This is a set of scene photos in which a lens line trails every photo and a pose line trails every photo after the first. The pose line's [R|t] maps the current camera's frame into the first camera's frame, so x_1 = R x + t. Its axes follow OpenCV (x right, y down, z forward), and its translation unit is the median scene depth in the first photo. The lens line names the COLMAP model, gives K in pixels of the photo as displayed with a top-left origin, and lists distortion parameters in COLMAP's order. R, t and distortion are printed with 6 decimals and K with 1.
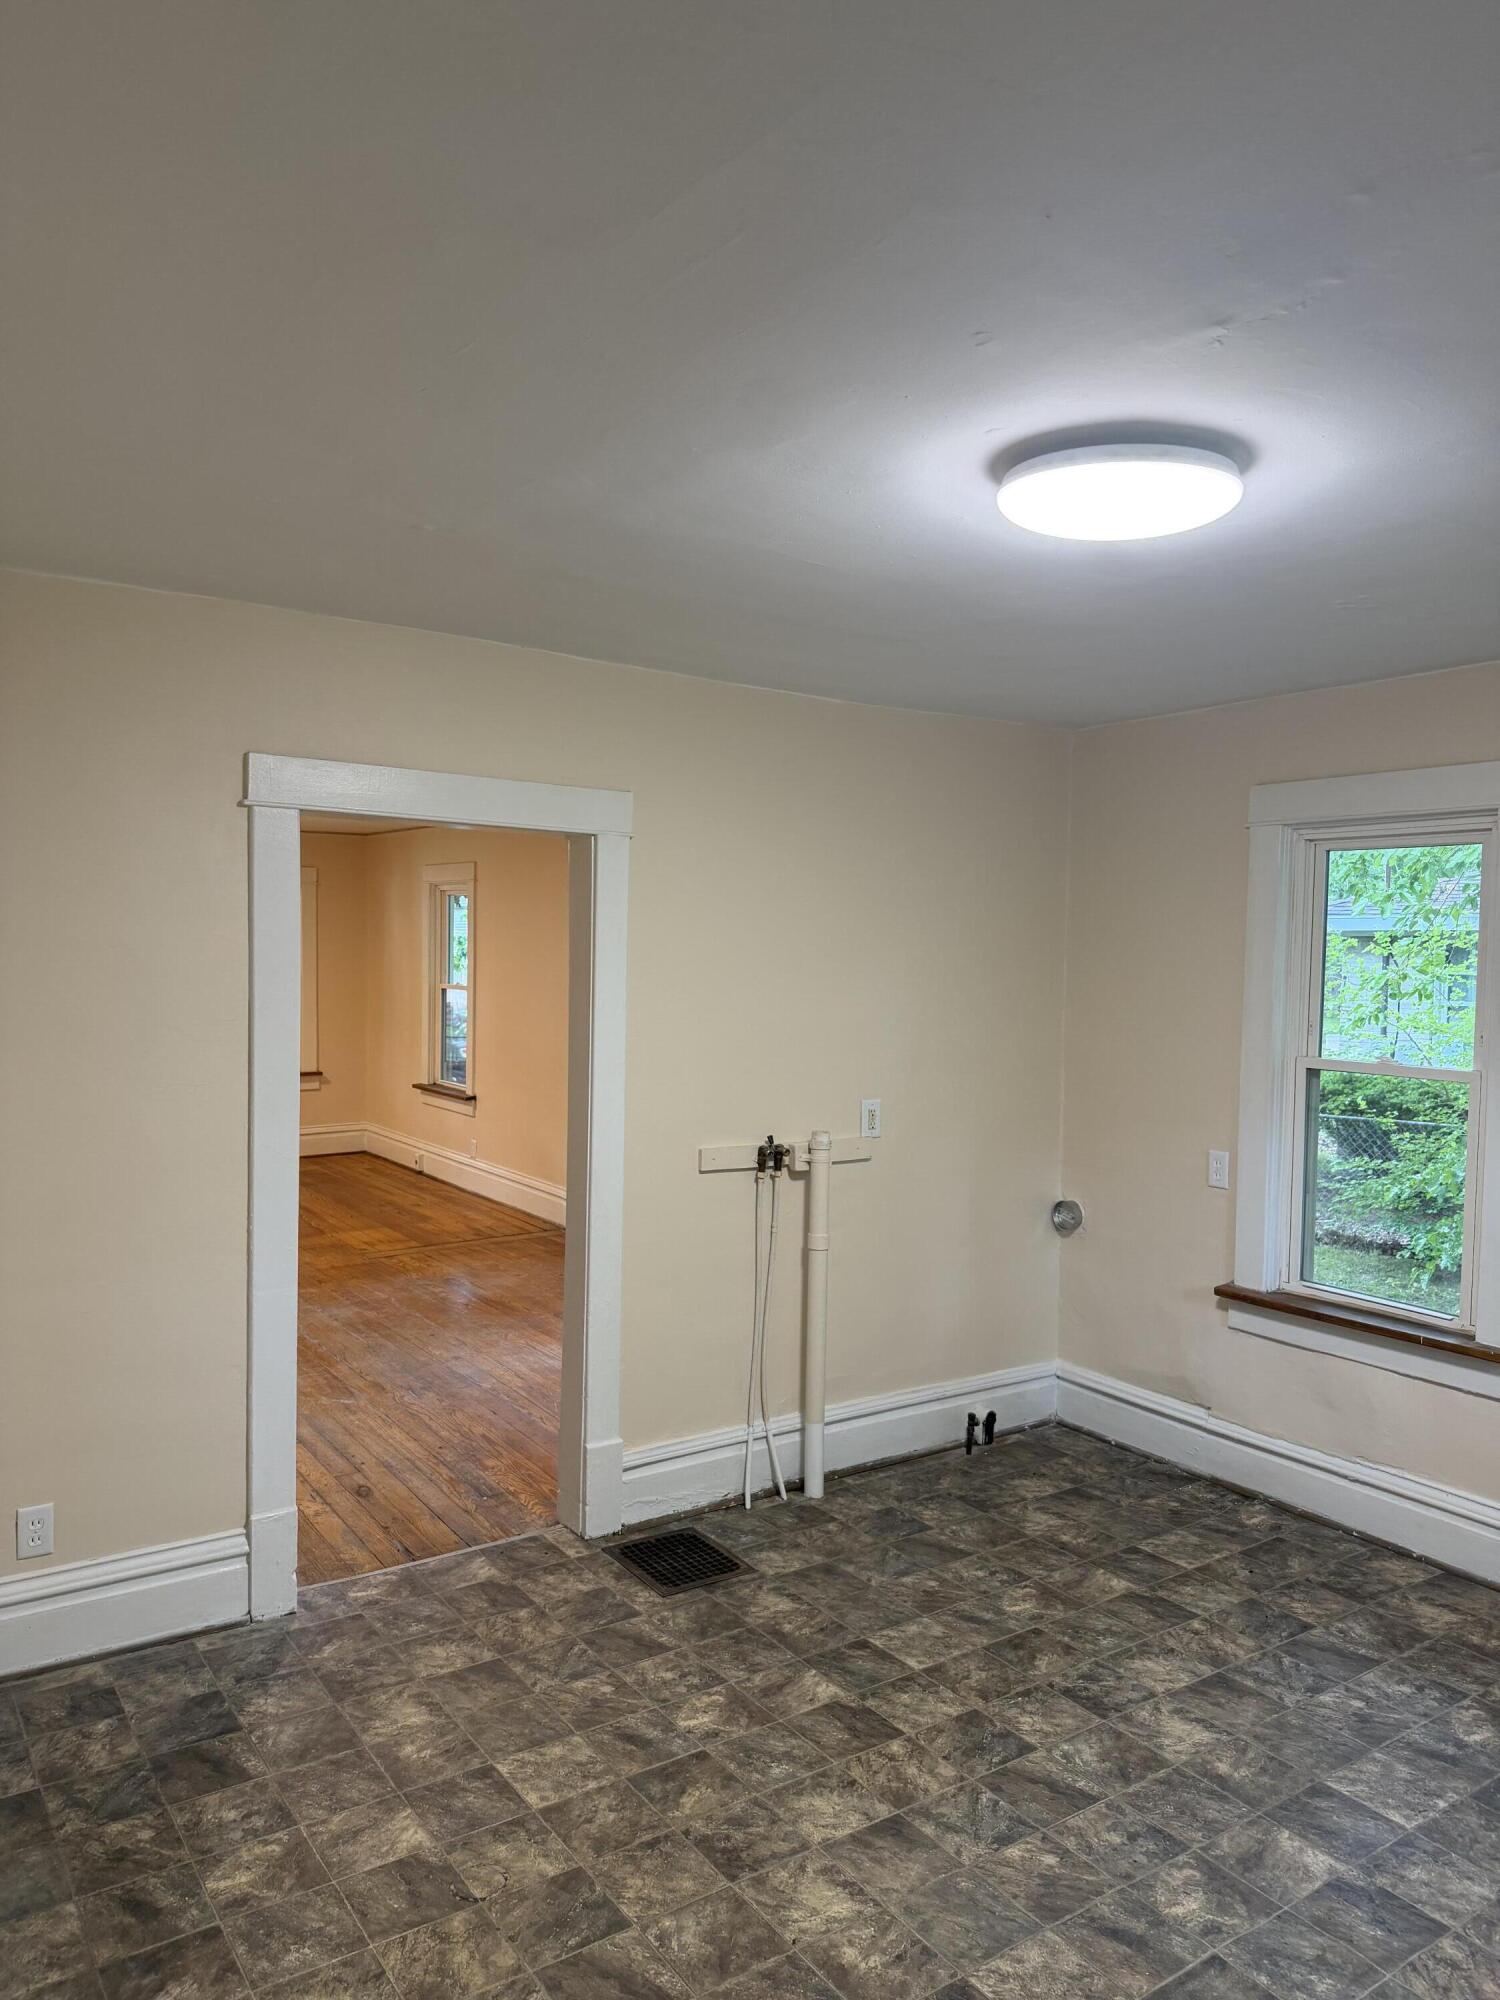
lens RADIAL K [[1434.2, 0, 804.3], [0, 1434.2, 1041.7], [0, 0, 1]] dist [0.004152, -0.019149]
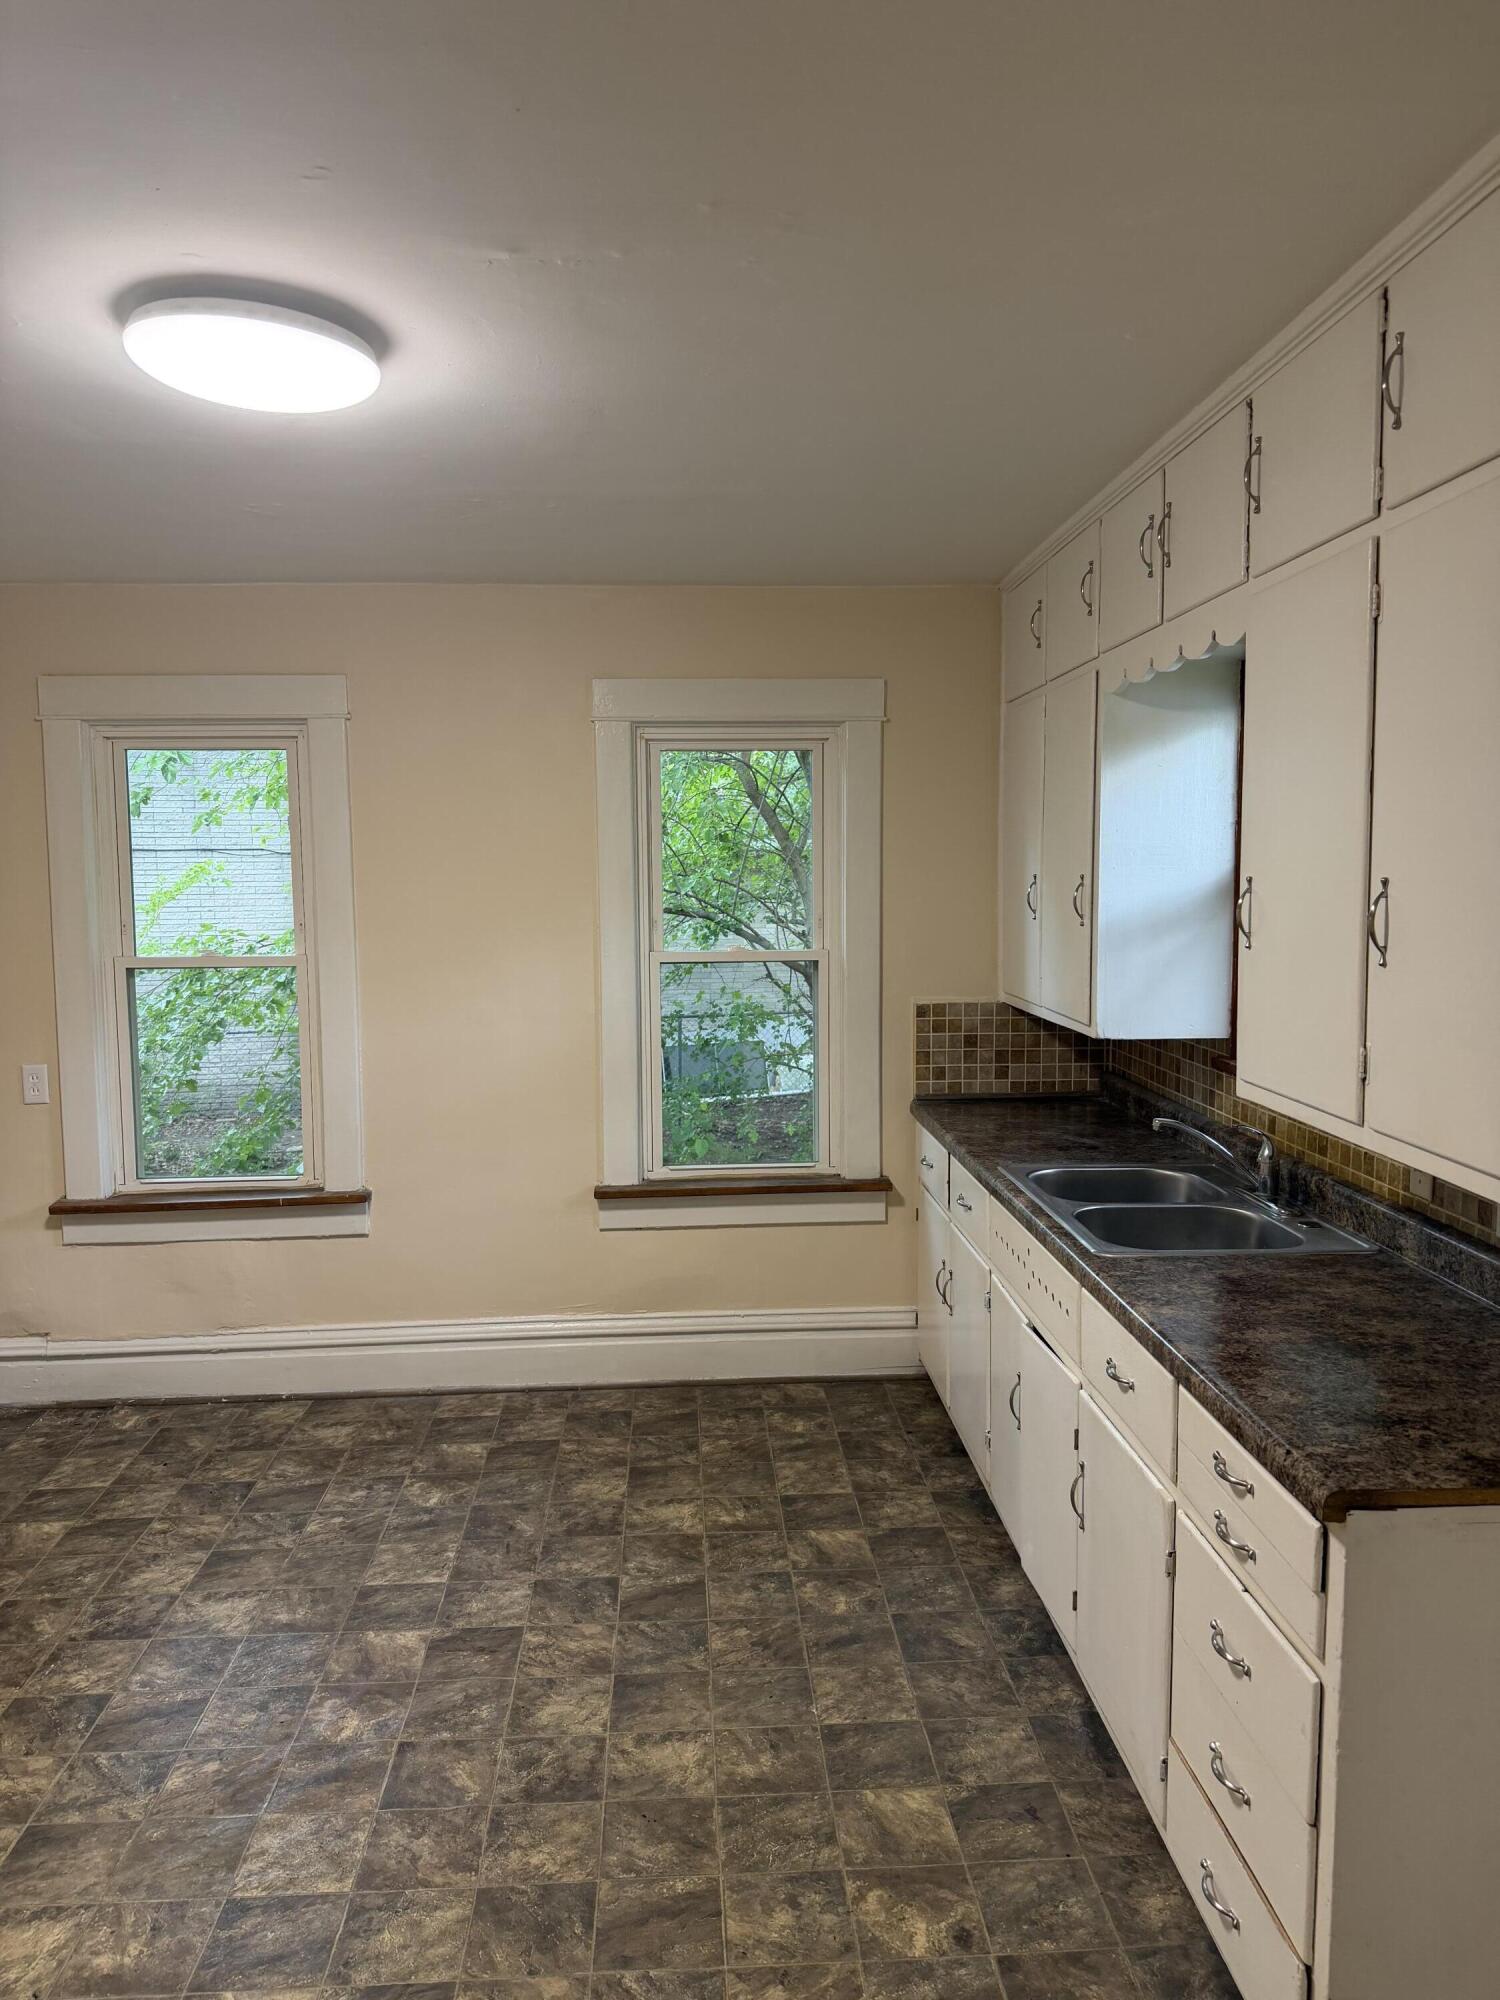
lens RADIAL K [[1434.2, 0, 698.2], [0, 1434.2, 1057.8], [0, 0, 1]] dist [0.004152, -0.019149]
pose [[0.515455, -0.125077, 0.847739, -0.364050], [0.075421, 0.992073, 0.100514, 0.011875], [-0.853591, 0.012126, 0.520802, 0.166296]]
